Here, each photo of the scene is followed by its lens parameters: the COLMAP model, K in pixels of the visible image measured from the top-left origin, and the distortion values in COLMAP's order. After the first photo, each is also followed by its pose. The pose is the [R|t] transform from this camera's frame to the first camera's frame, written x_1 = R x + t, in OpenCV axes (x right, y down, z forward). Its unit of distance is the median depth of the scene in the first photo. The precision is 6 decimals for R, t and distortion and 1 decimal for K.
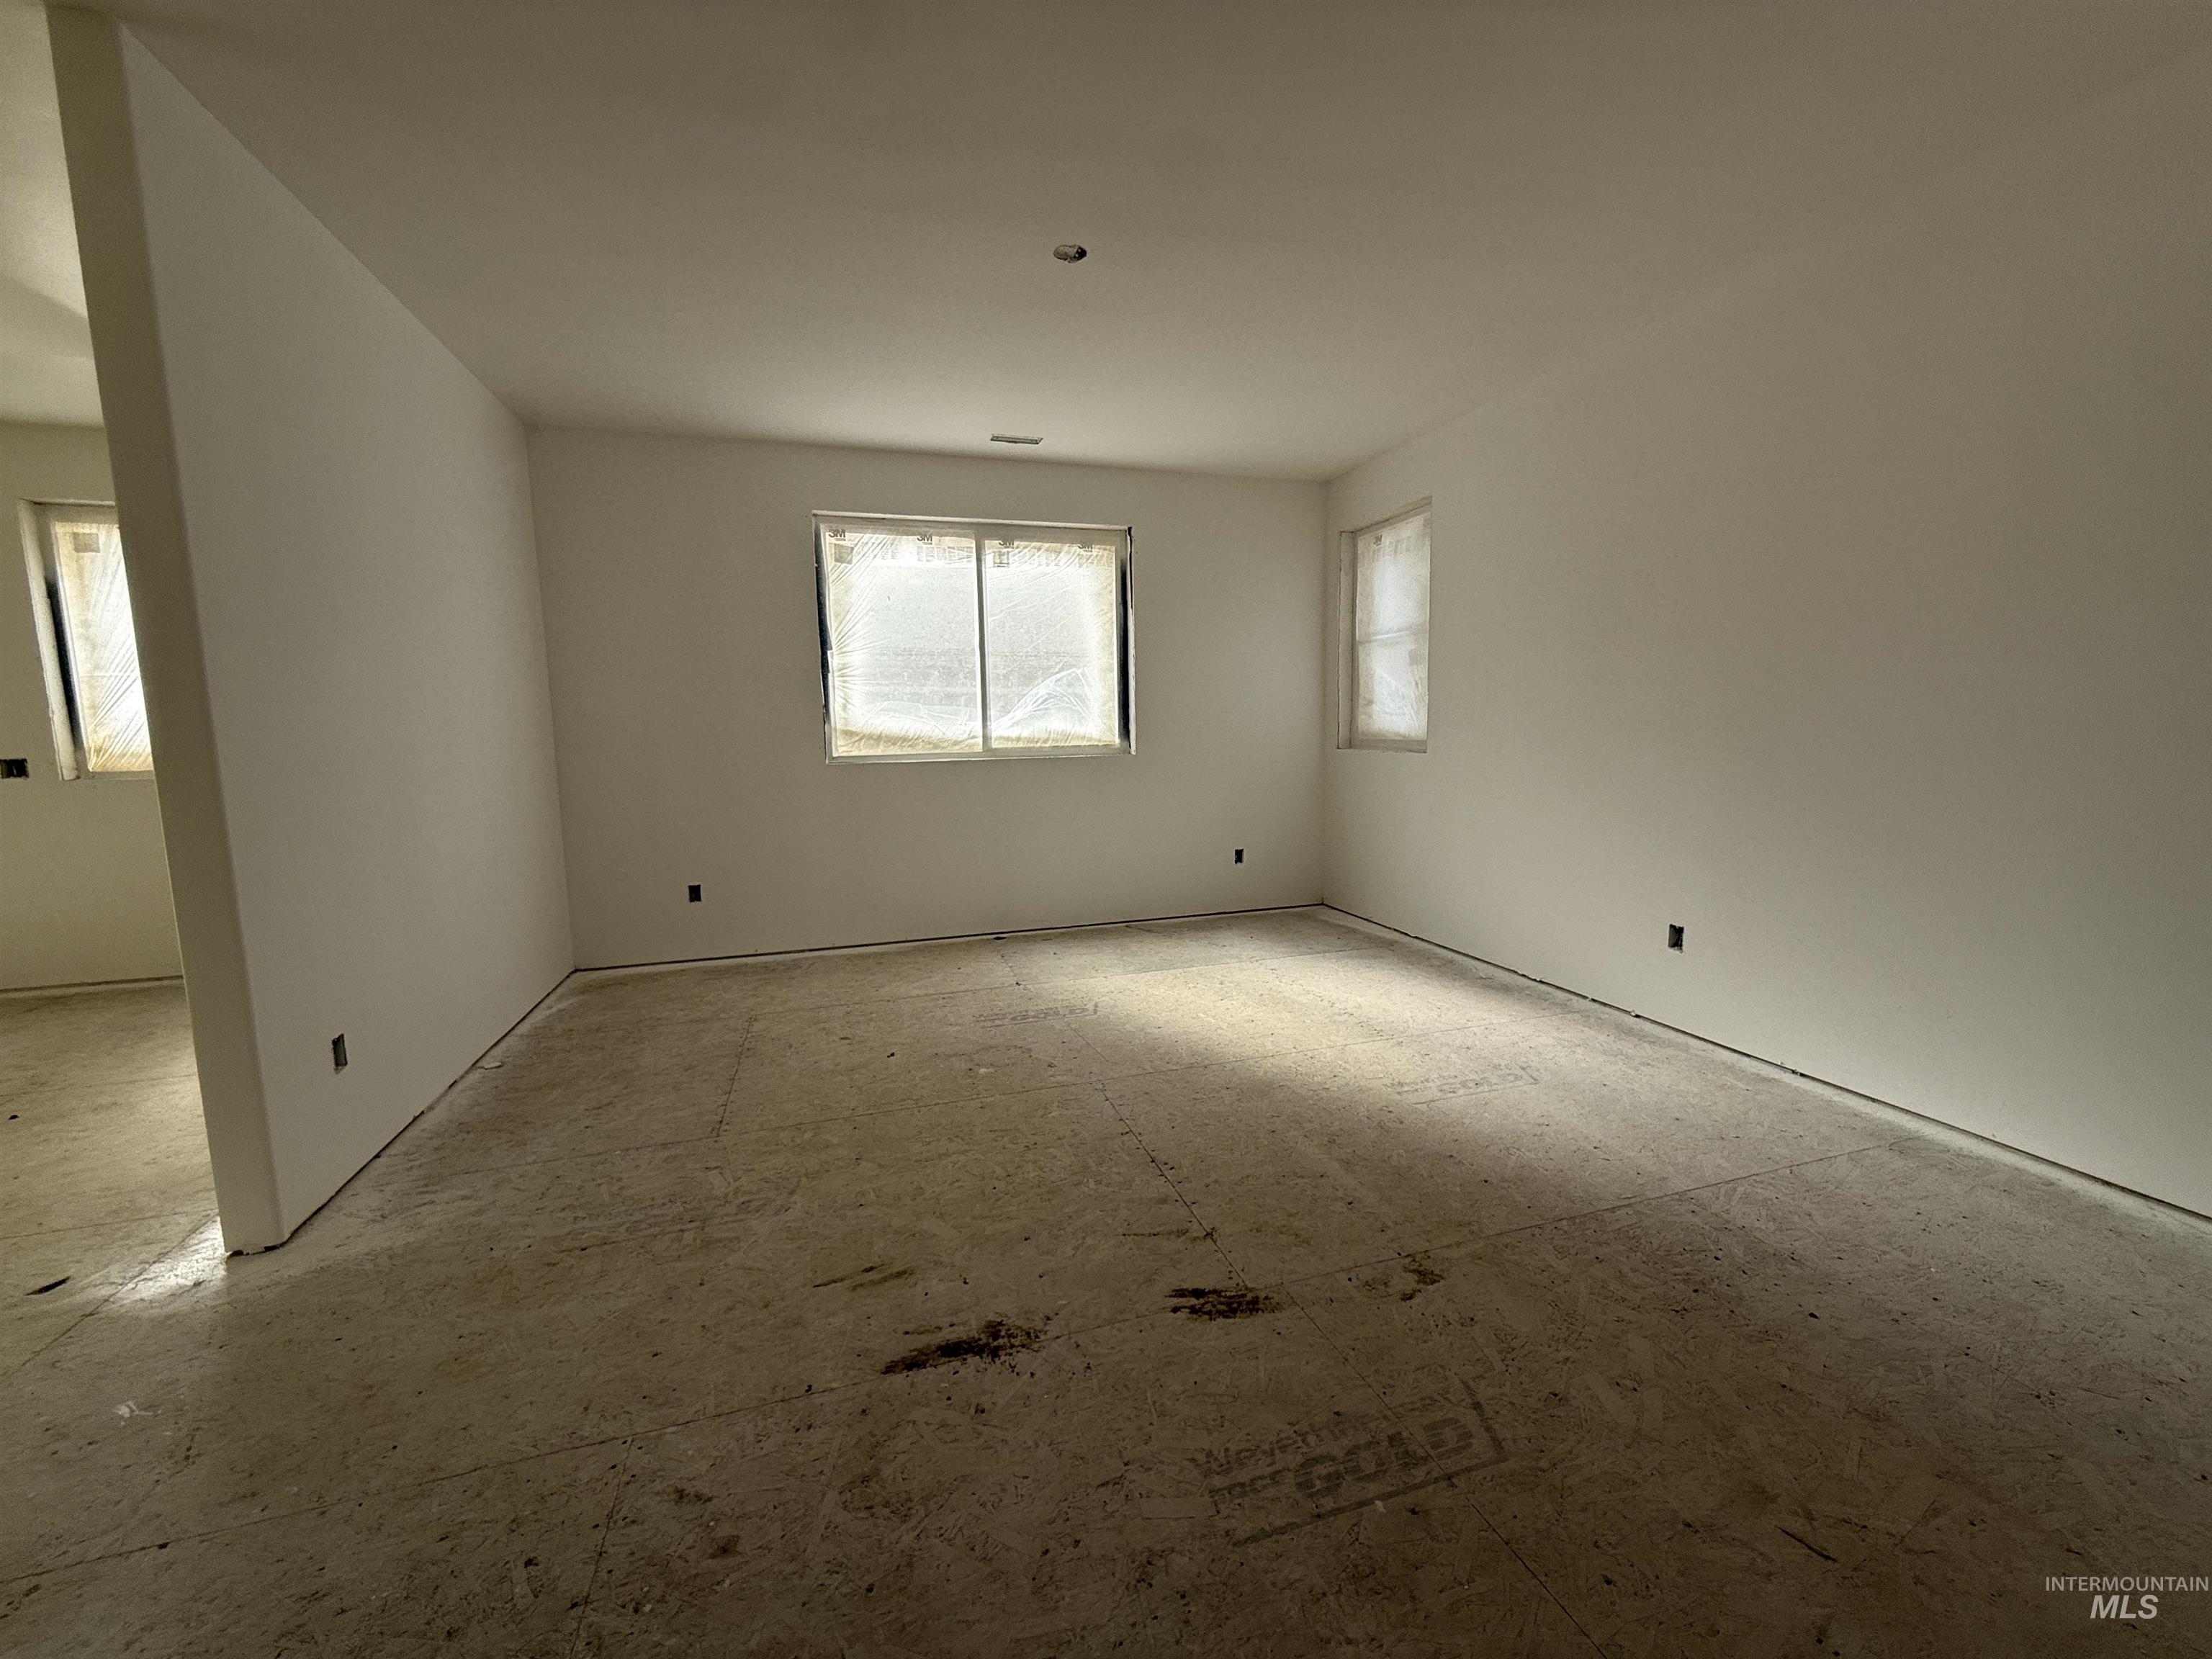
lens RADIAL K [[879.2, 0, 1111.9], [0, 879.2, 828.4], [0, 0, 1]] dist [-0.002347, 0.000513]
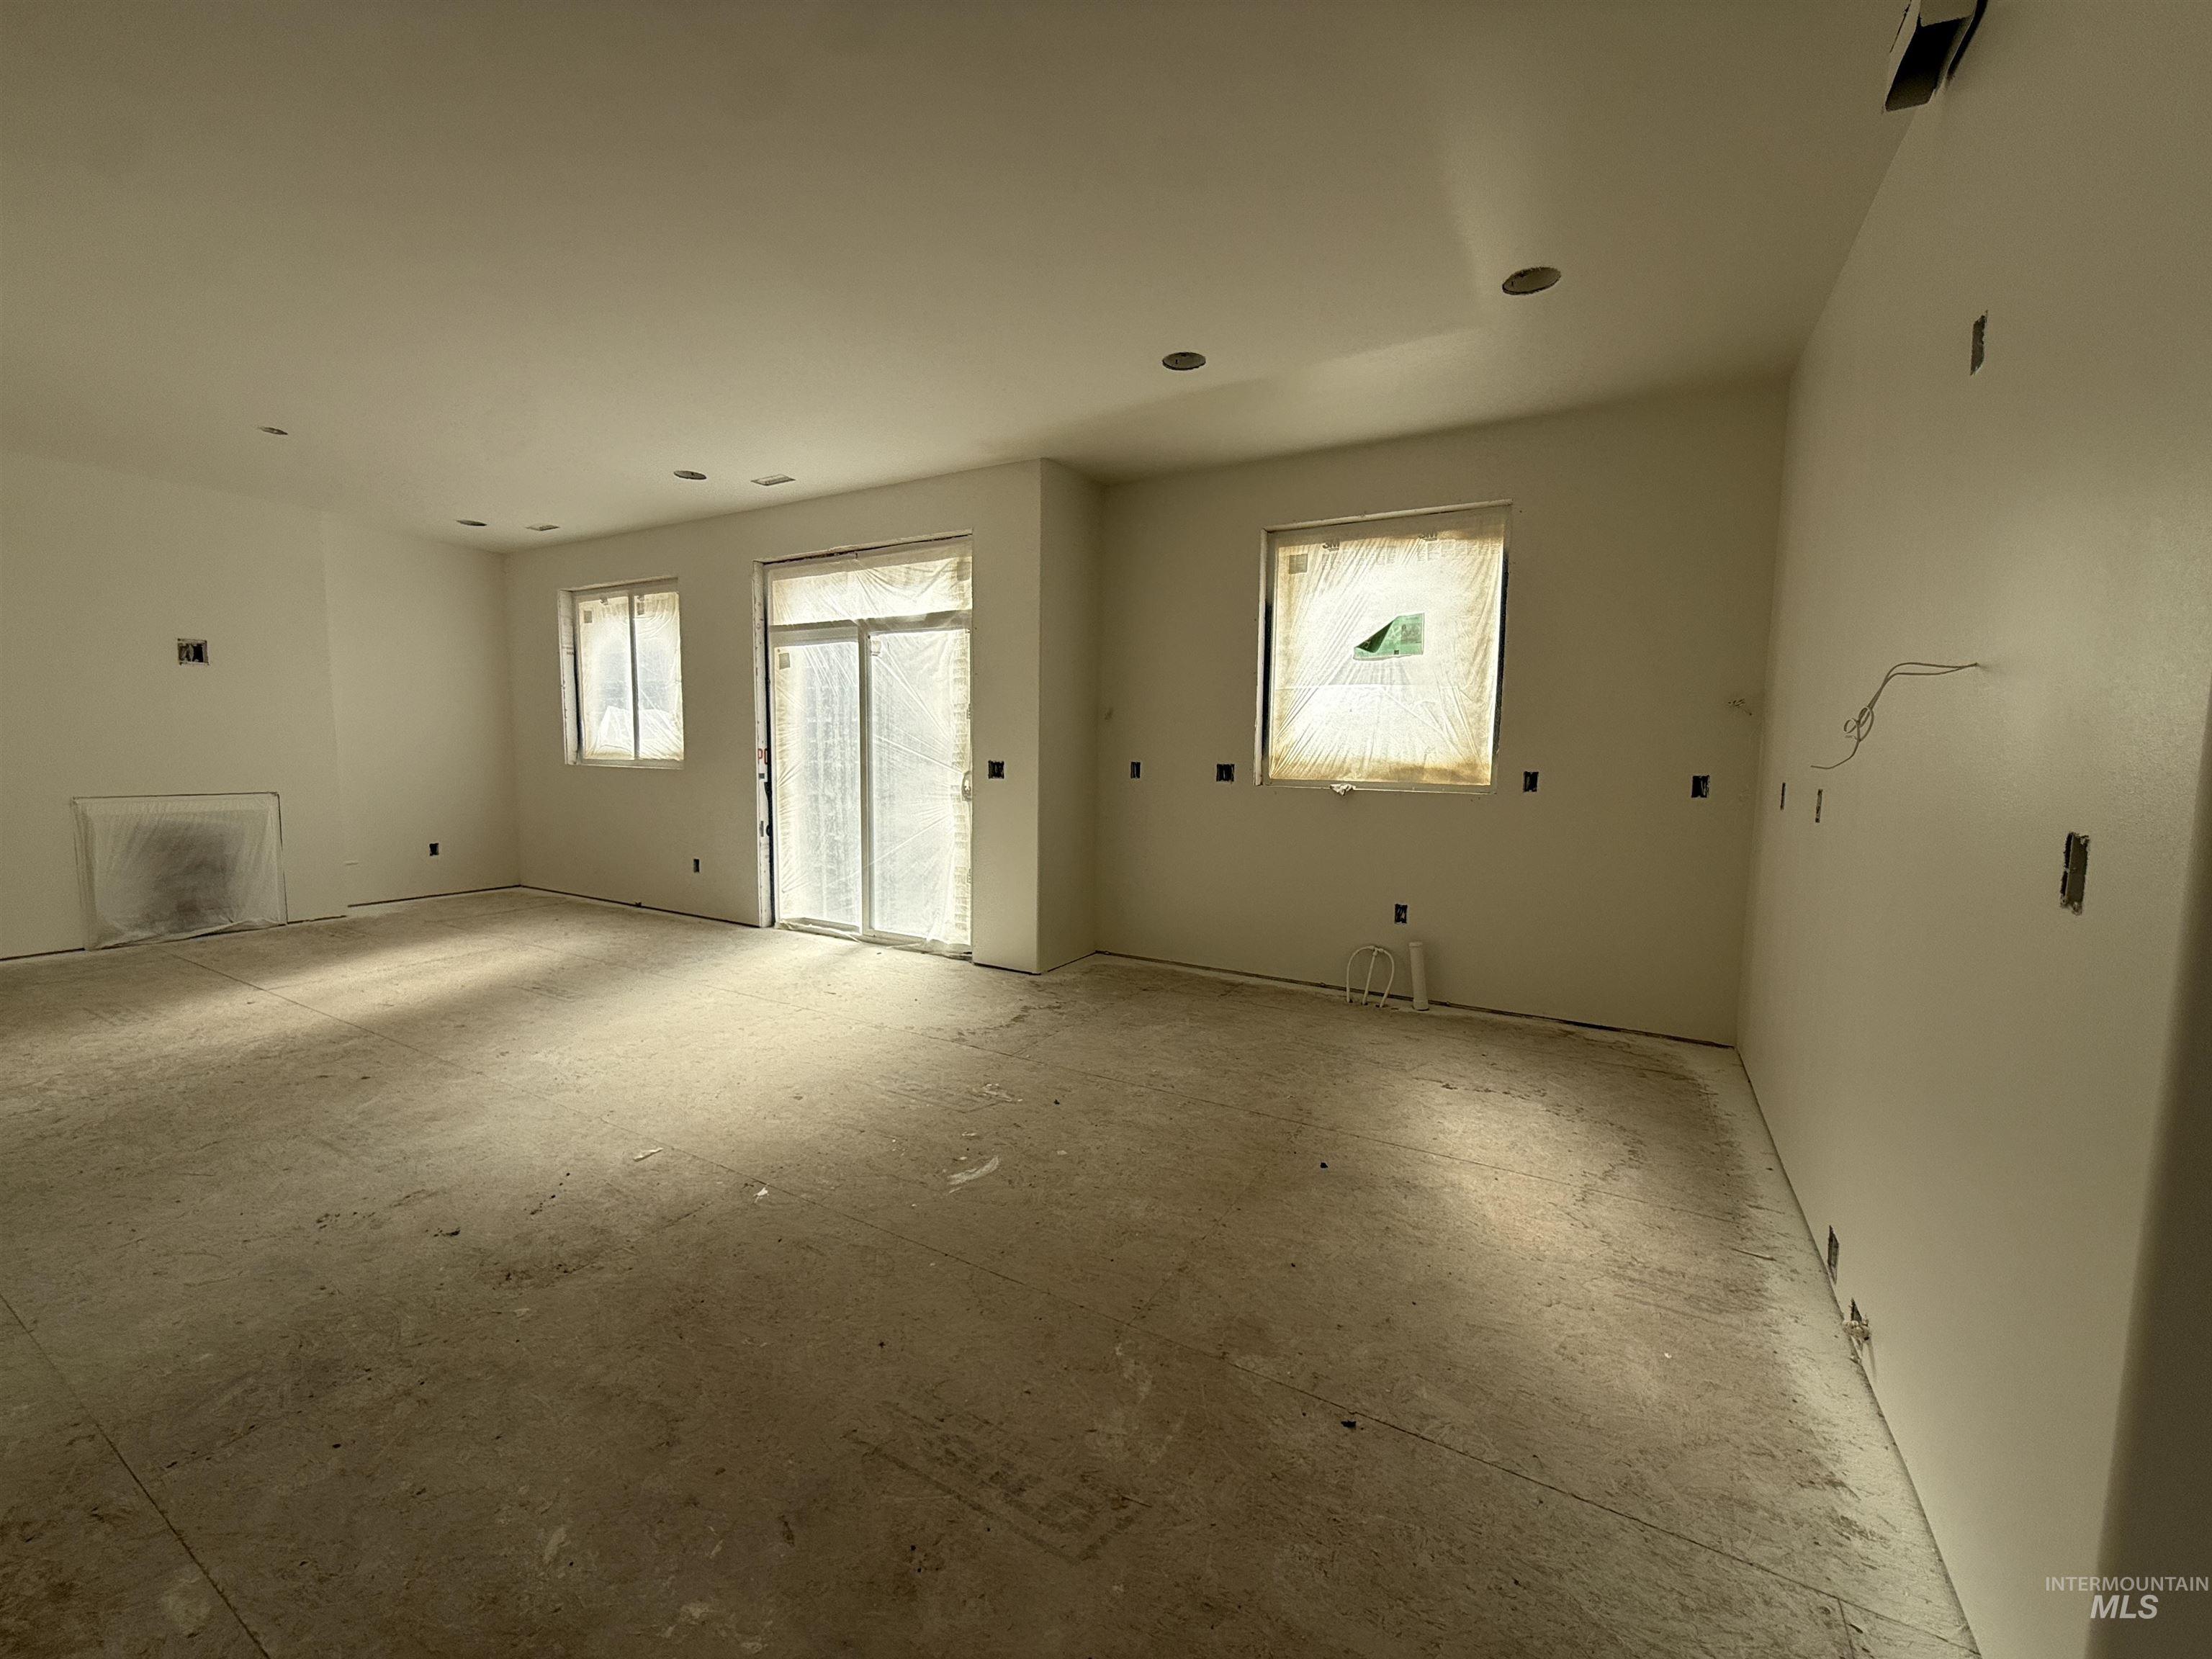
lens RADIAL K [[879.2, 0, 1112.7], [0, 879.2, 827.6], [0, 0, 1]] dist [-0.002347, 0.000513]
pose [[0.676950, 0.094264, -0.729968, -0.509852], [-0.112469, 0.993366, 0.023978, -0.009536], [0.727385, 0.065867, 0.683061, 0.132207]]
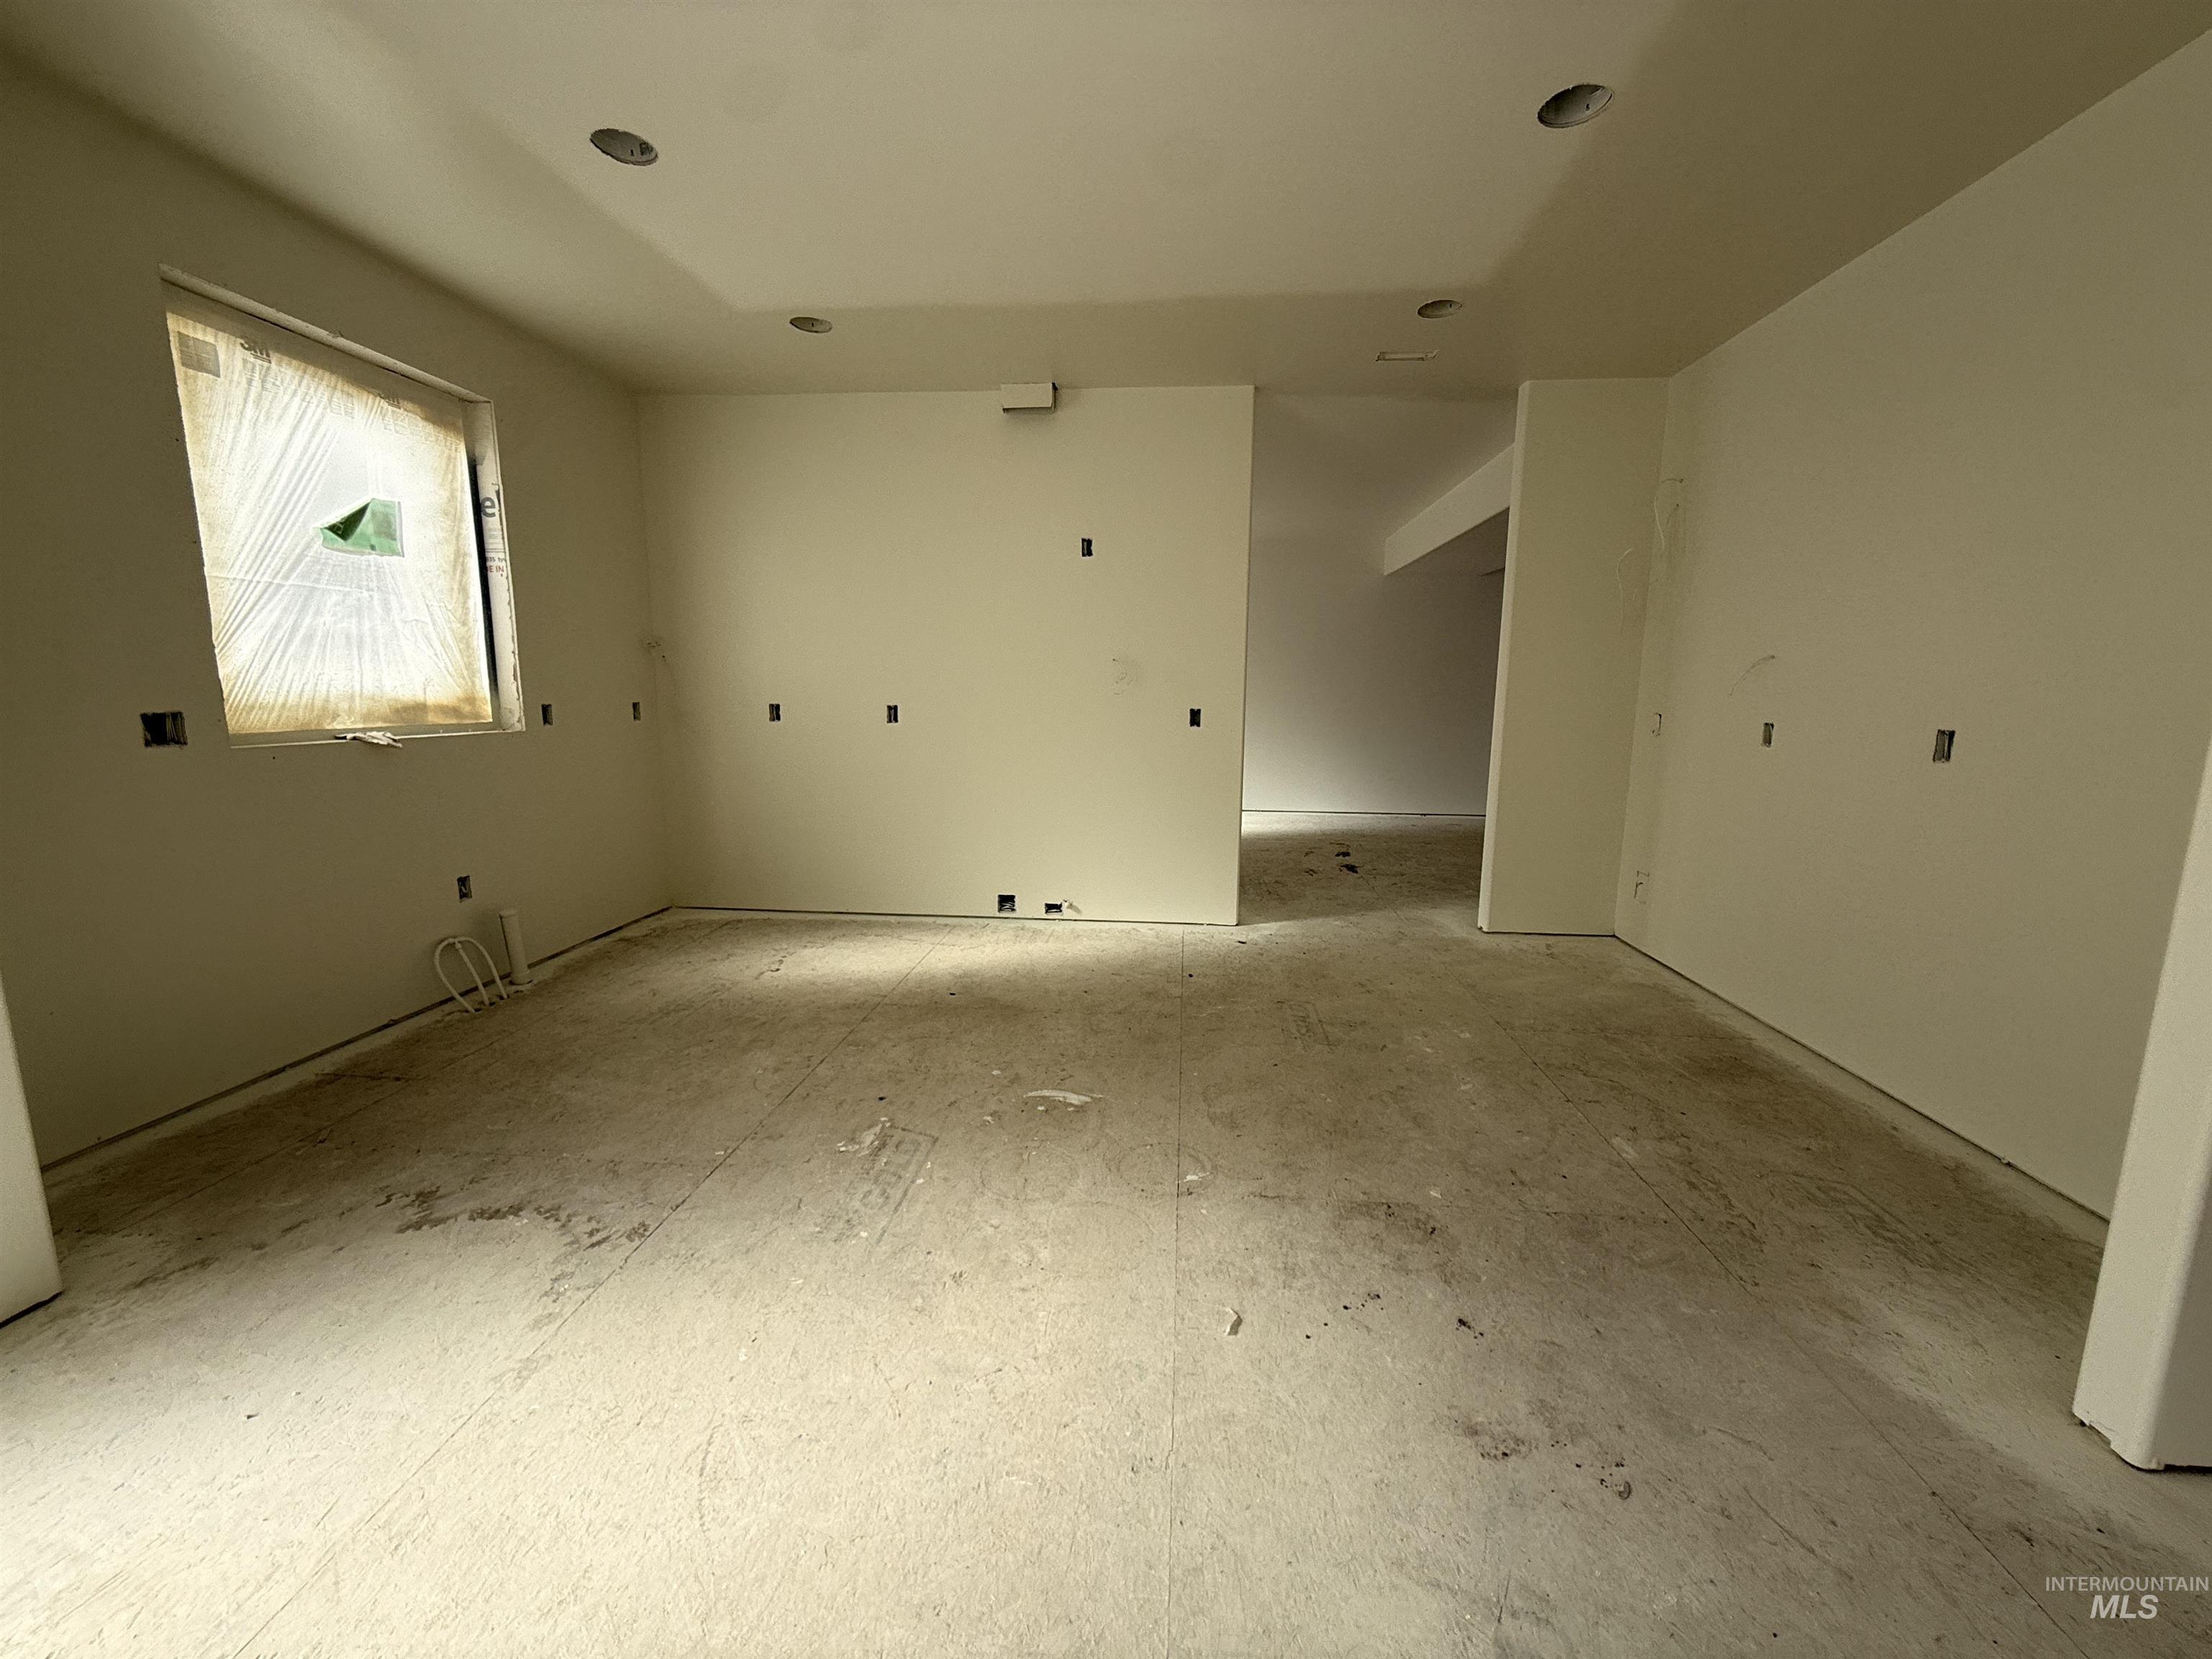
lens RADIAL K [[879.2, 0, 1113.6], [0, 879.2, 827.7], [0, 0, 1]] dist [-0.002347, 0.000513]
pose [[0.378989, -0.124200, 0.917029, -1.506748], [0.093425, 0.991025, 0.095612, -0.000988], [-0.920673, 0.049438, 0.387191, 0.196710]]
